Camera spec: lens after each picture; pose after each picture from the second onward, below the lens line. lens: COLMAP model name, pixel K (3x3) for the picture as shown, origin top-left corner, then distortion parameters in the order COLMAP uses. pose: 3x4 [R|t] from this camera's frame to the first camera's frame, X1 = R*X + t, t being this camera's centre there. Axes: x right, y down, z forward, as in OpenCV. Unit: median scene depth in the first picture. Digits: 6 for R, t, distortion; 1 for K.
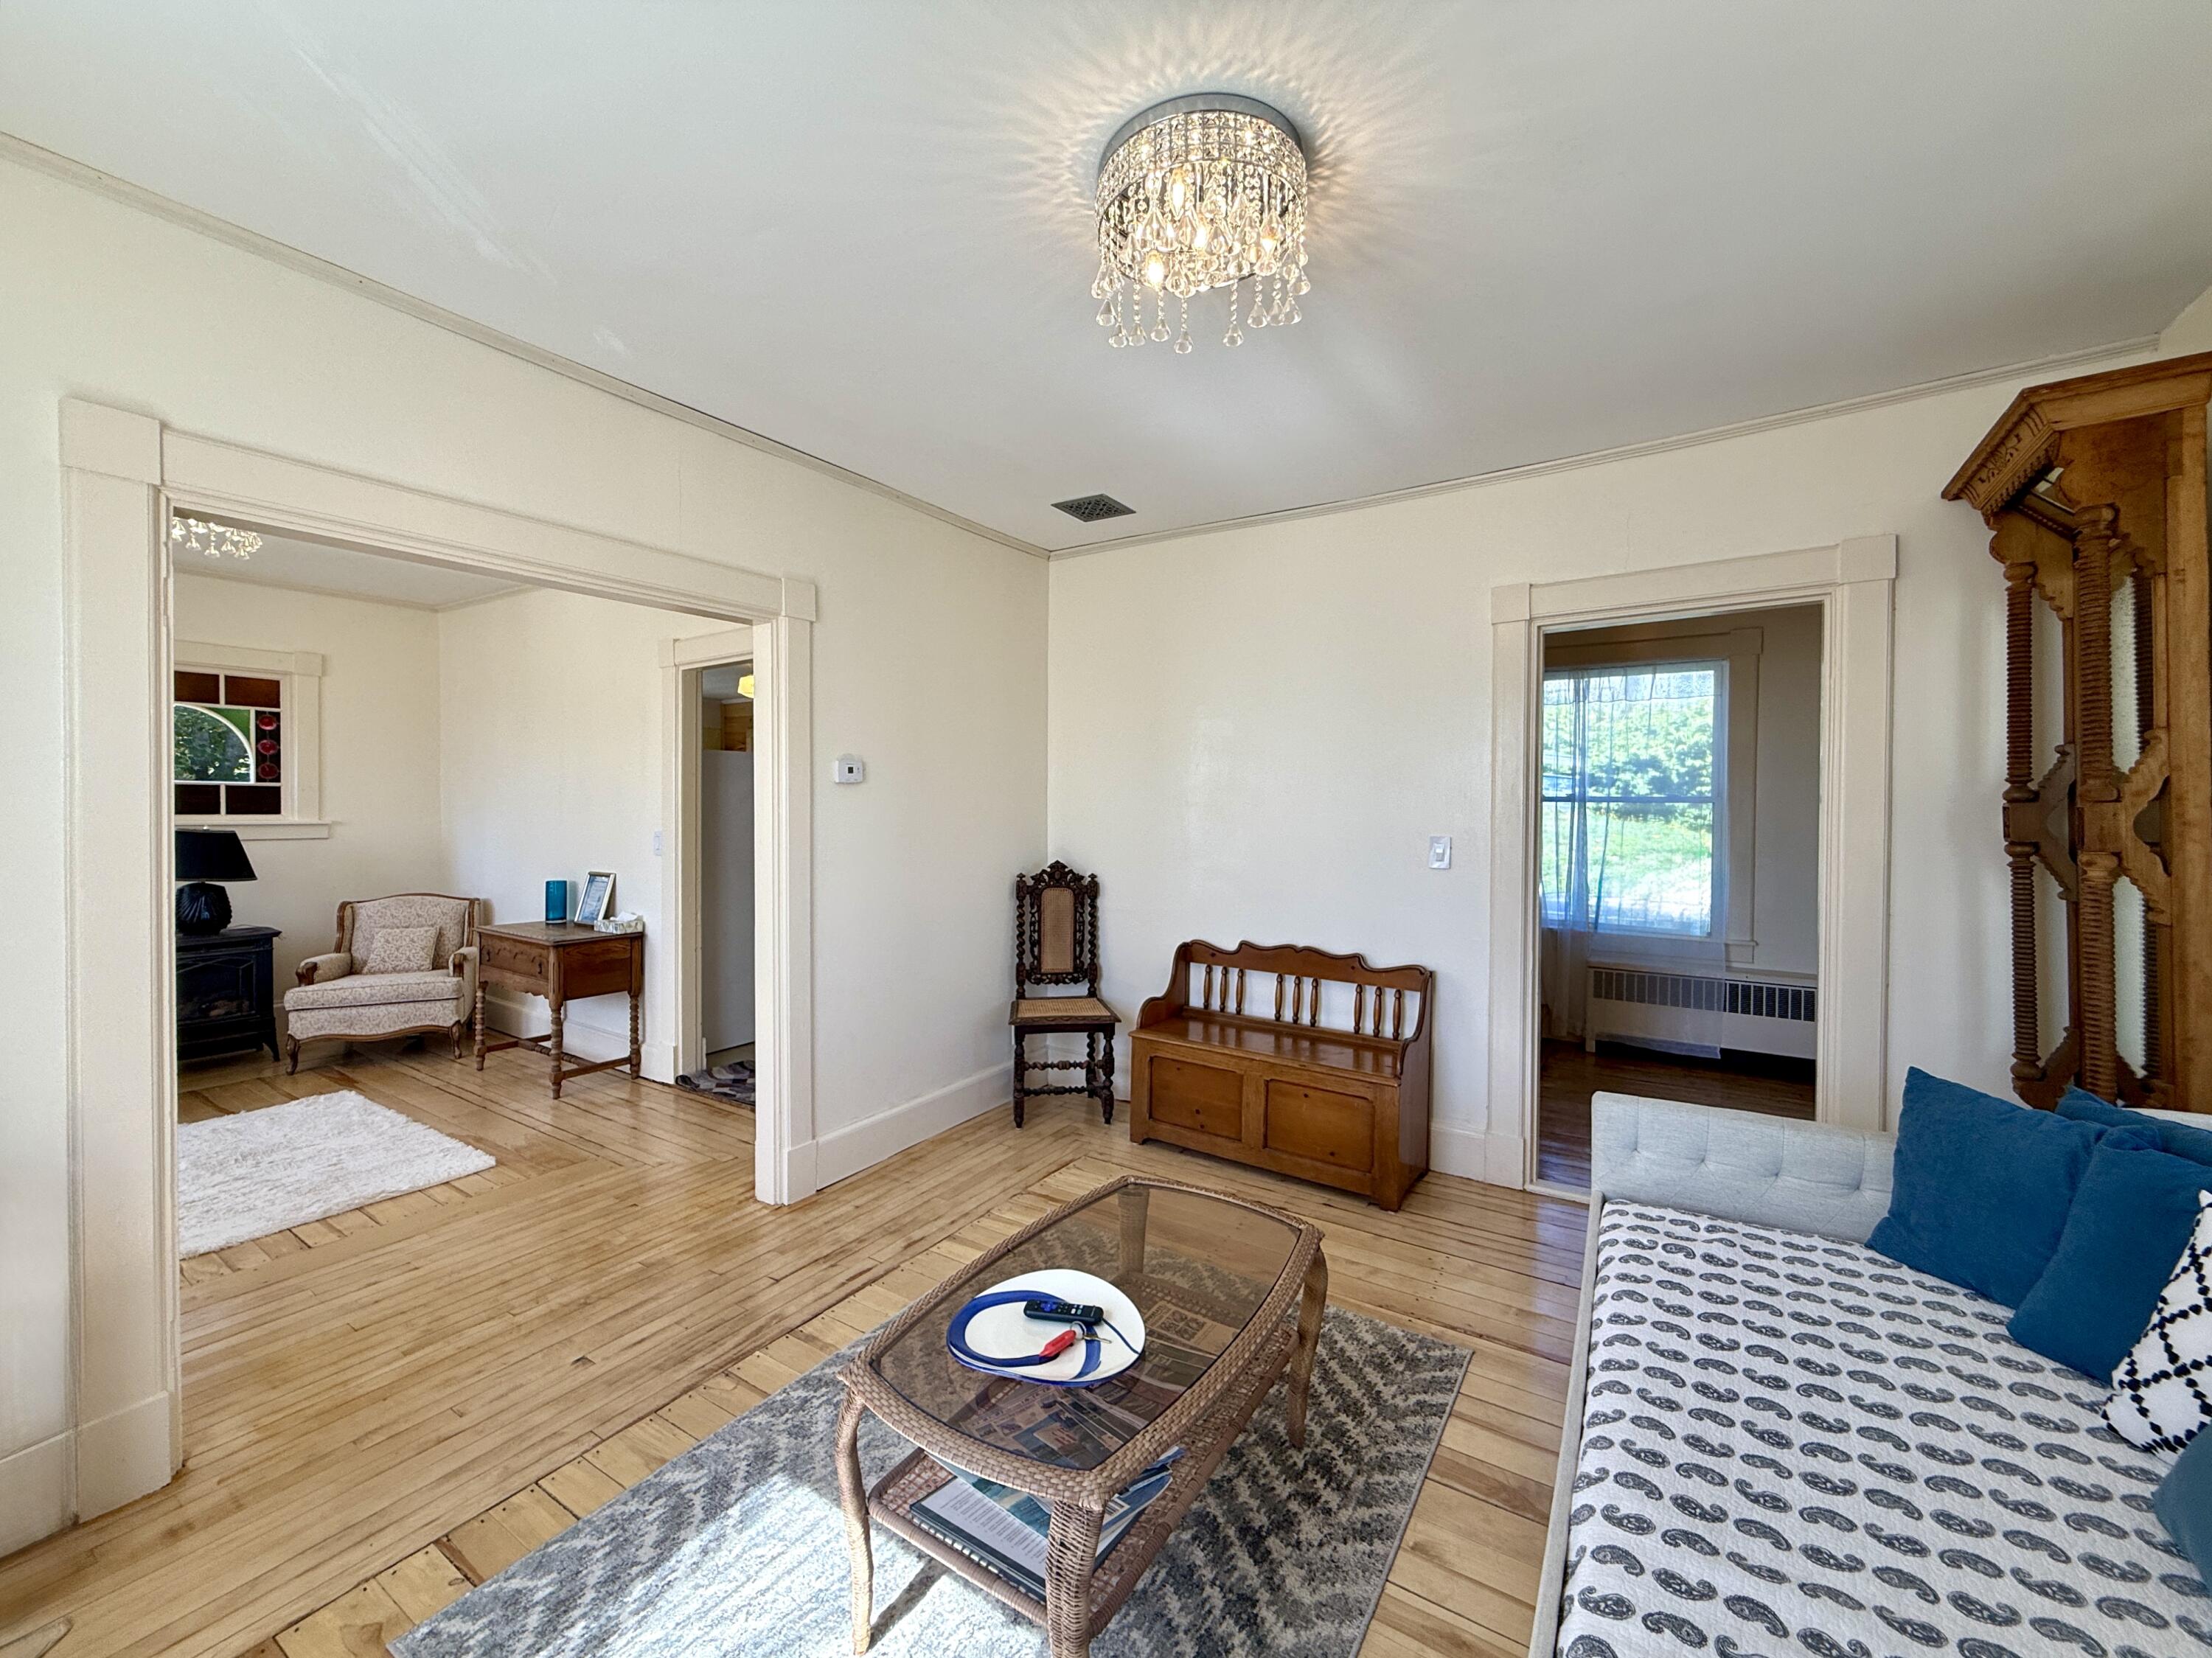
lens RADIAL K [[898.5, 0, 1107.3], [0, 898.5, 817.9], [0, 0, 1]] dist [-0.002361, 0.000777]
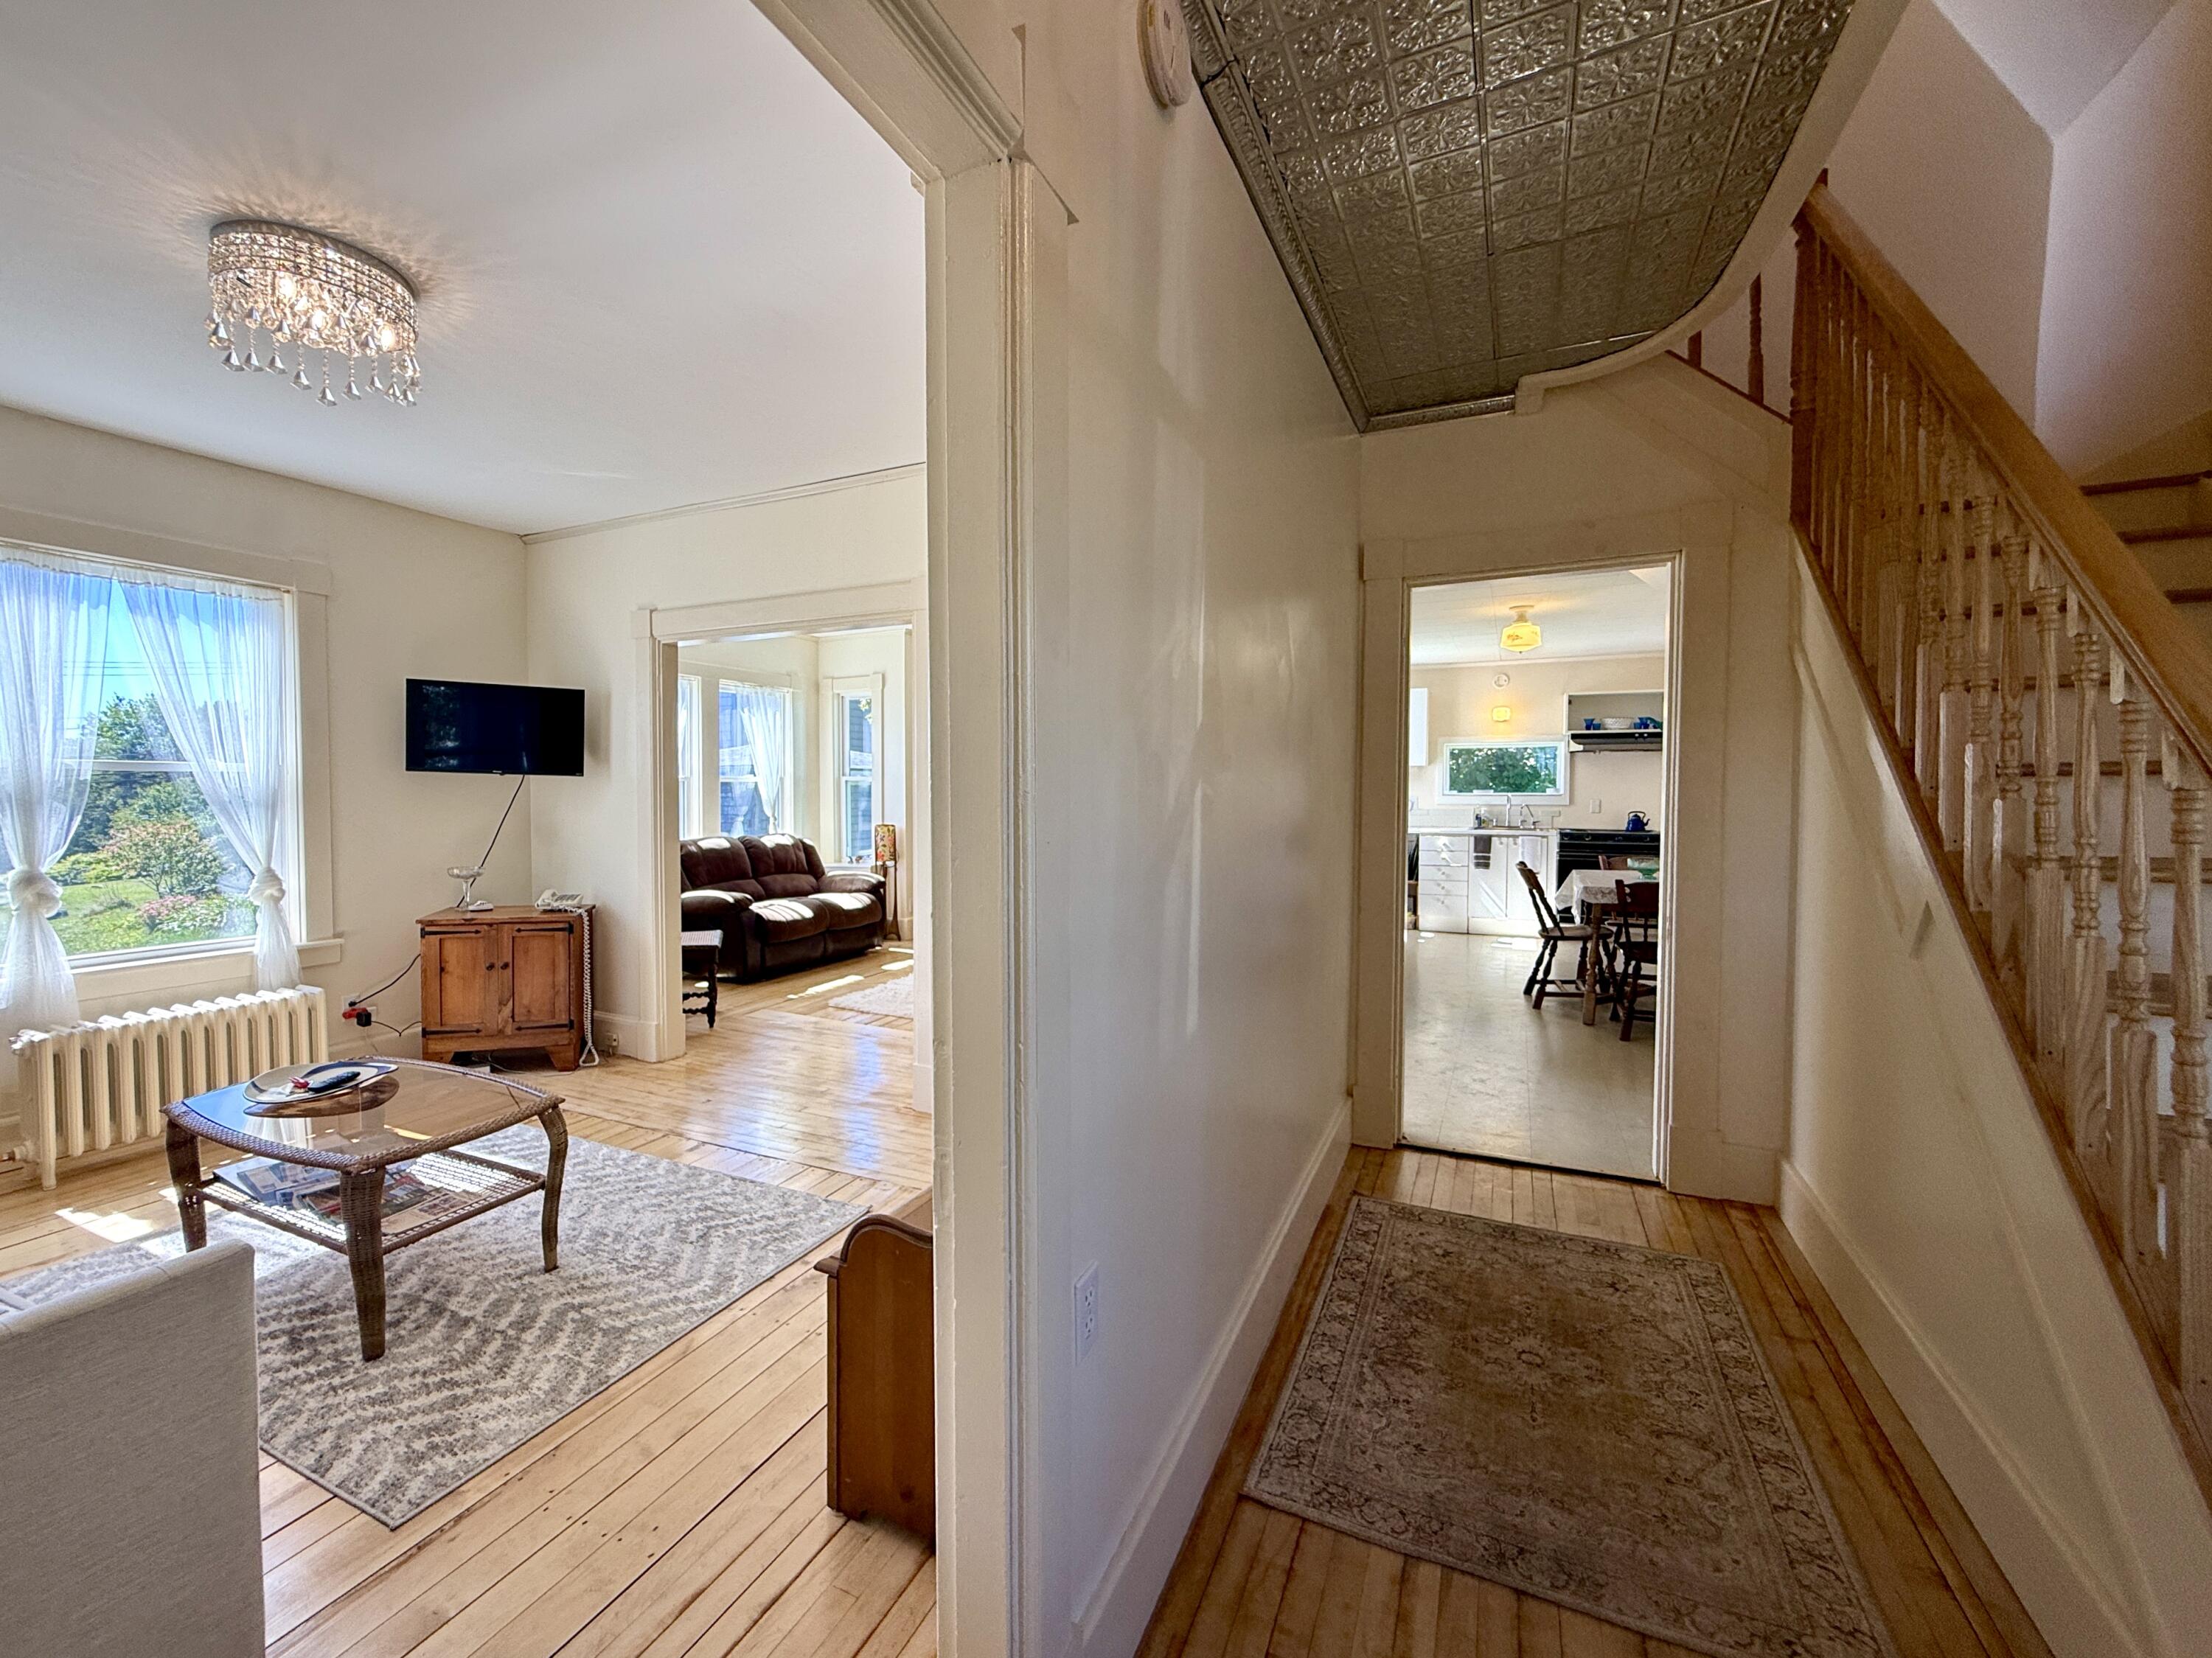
lens RADIAL K [[898.5, 0, 1049.7], [0, 898.5, 850.2], [0, 0, 1]] dist [-0.002361, 0.000777]
pose [[0.105998, 0.058954, -0.992617, 1.125368], [-0.020455, 0.998159, 0.057099, 0.022376], [0.994156, 0.014252, 0.107009, 1.437609]]
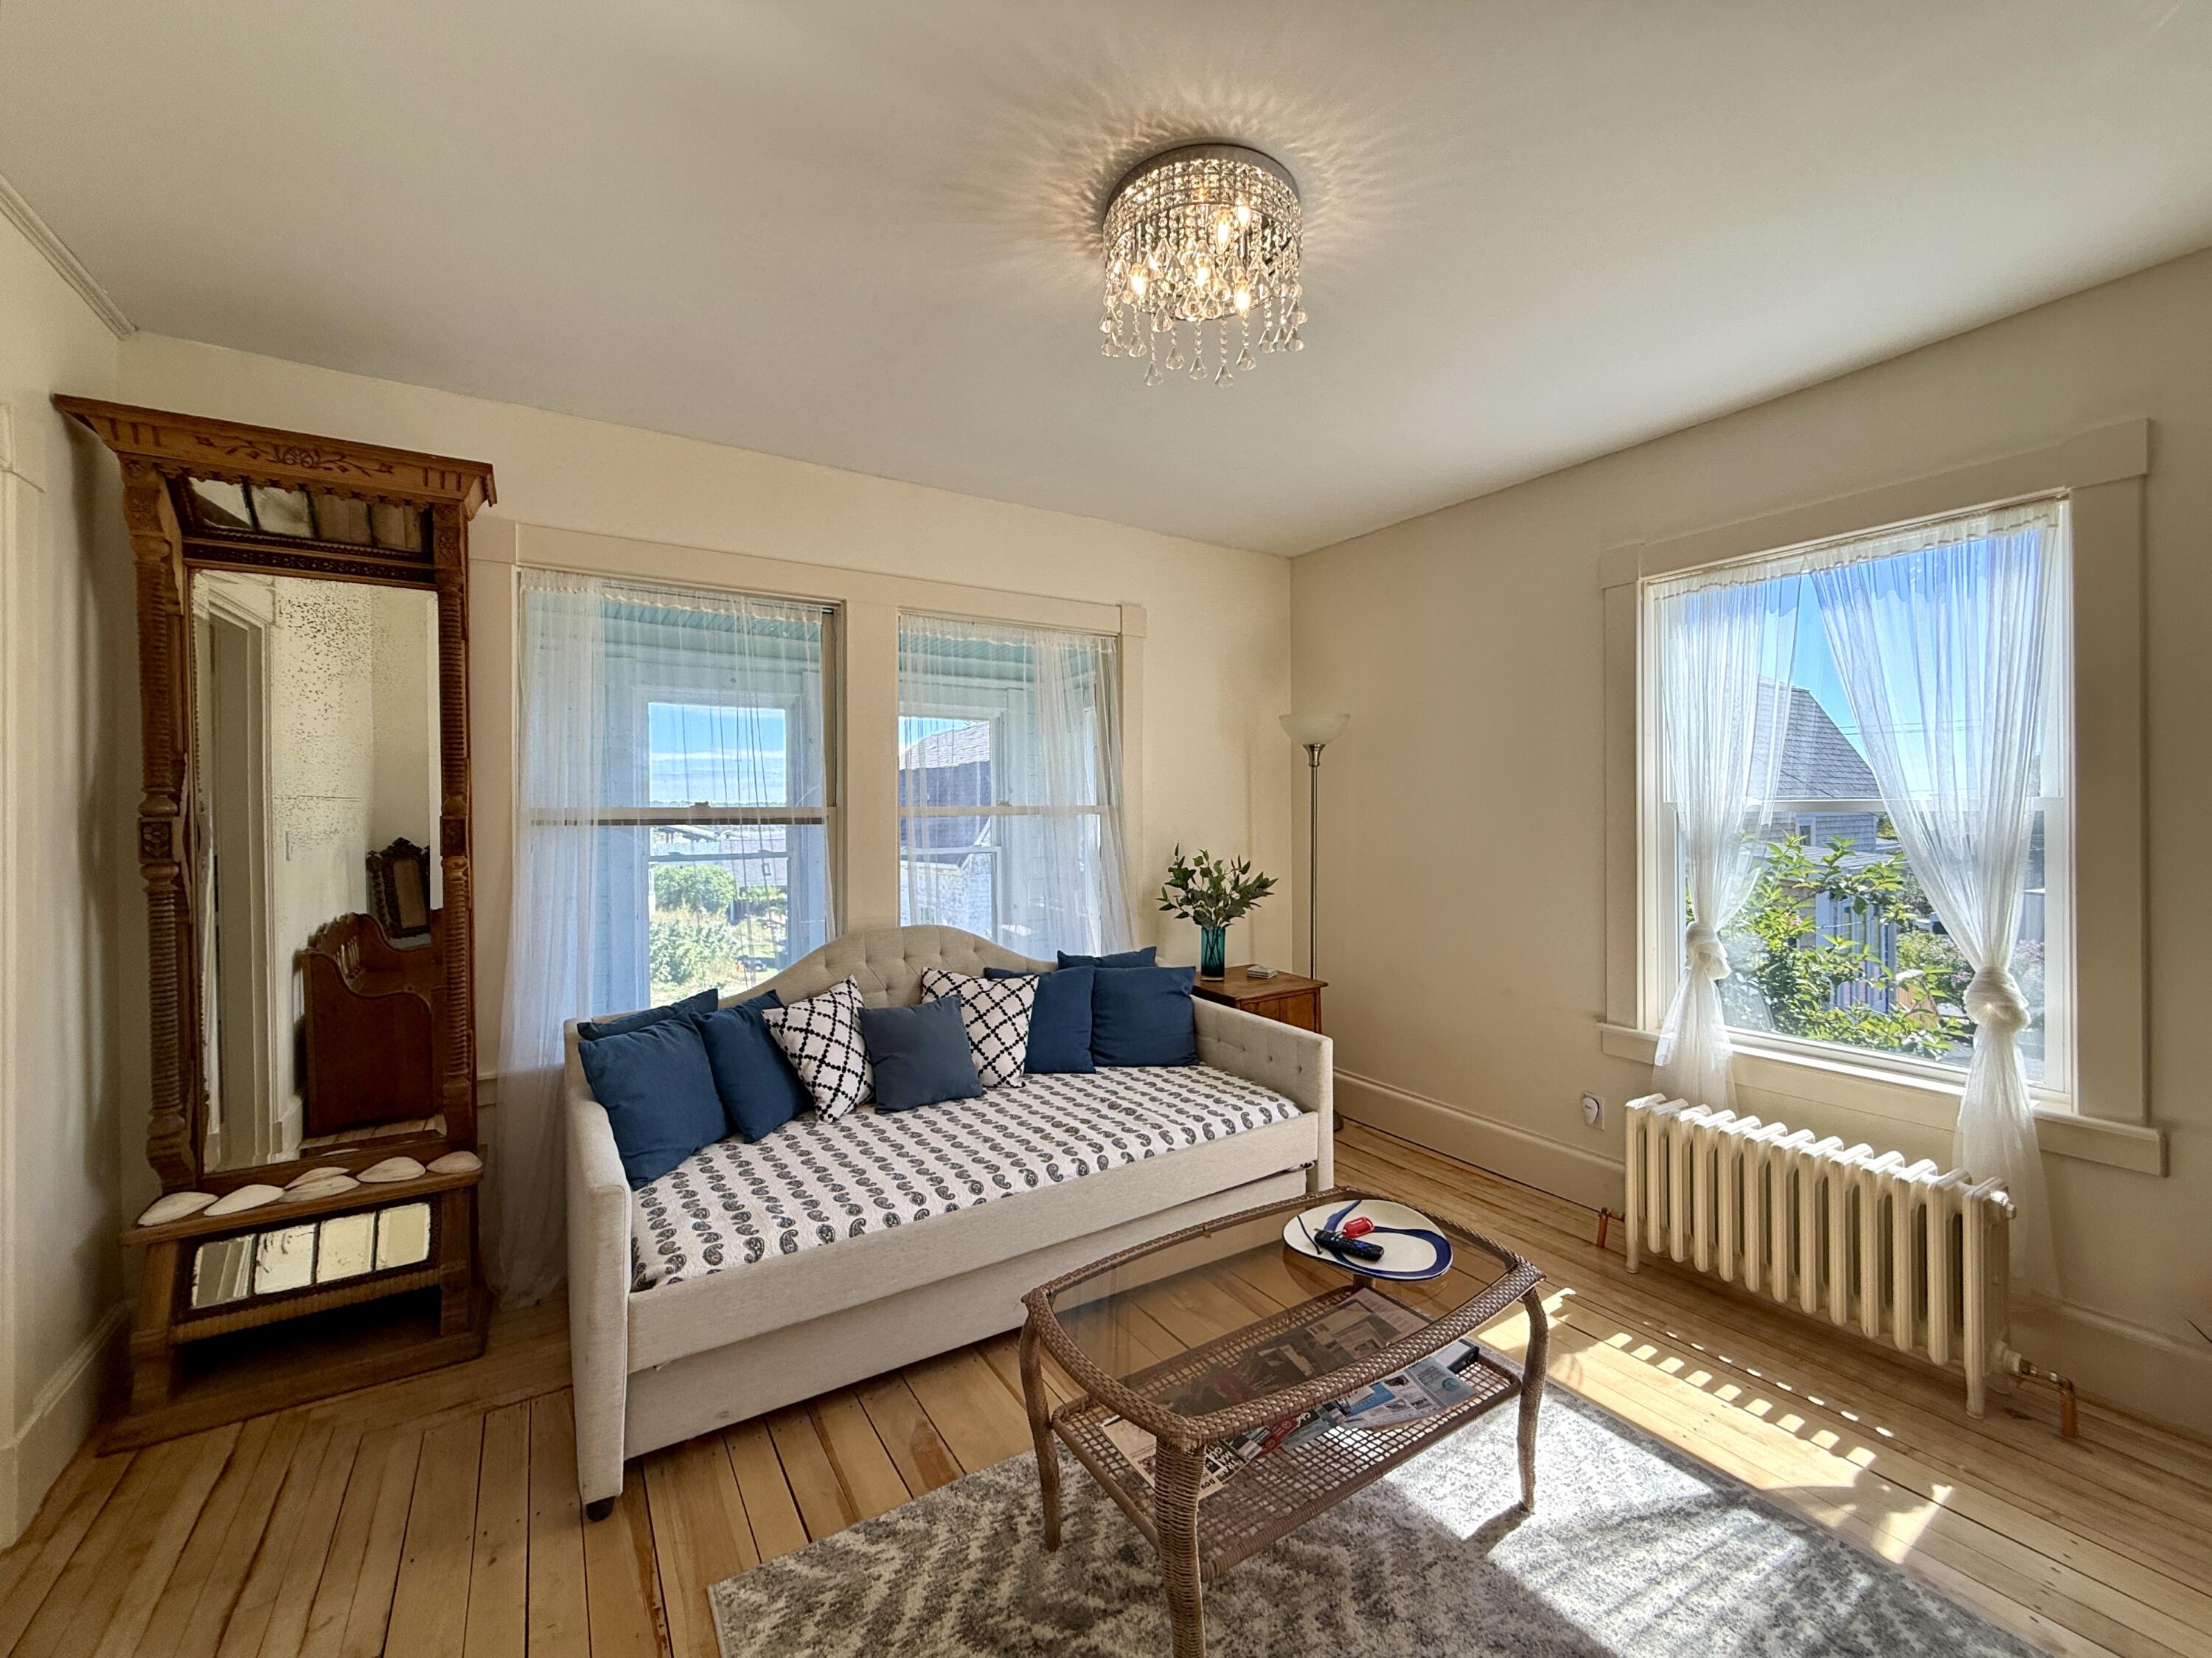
lens RADIAL K [[898.5, 0, 1104.1], [0, 898.5, 811.6], [0, 0, 1]] dist [-0.002361, 0.000777]
pose [[-0.905407, 0.004715, 0.424519, -0.178035], [0.012169, 0.999816, 0.014849, -0.023322], [-0.424370, 0.018610, -0.905297, 1.512696]]
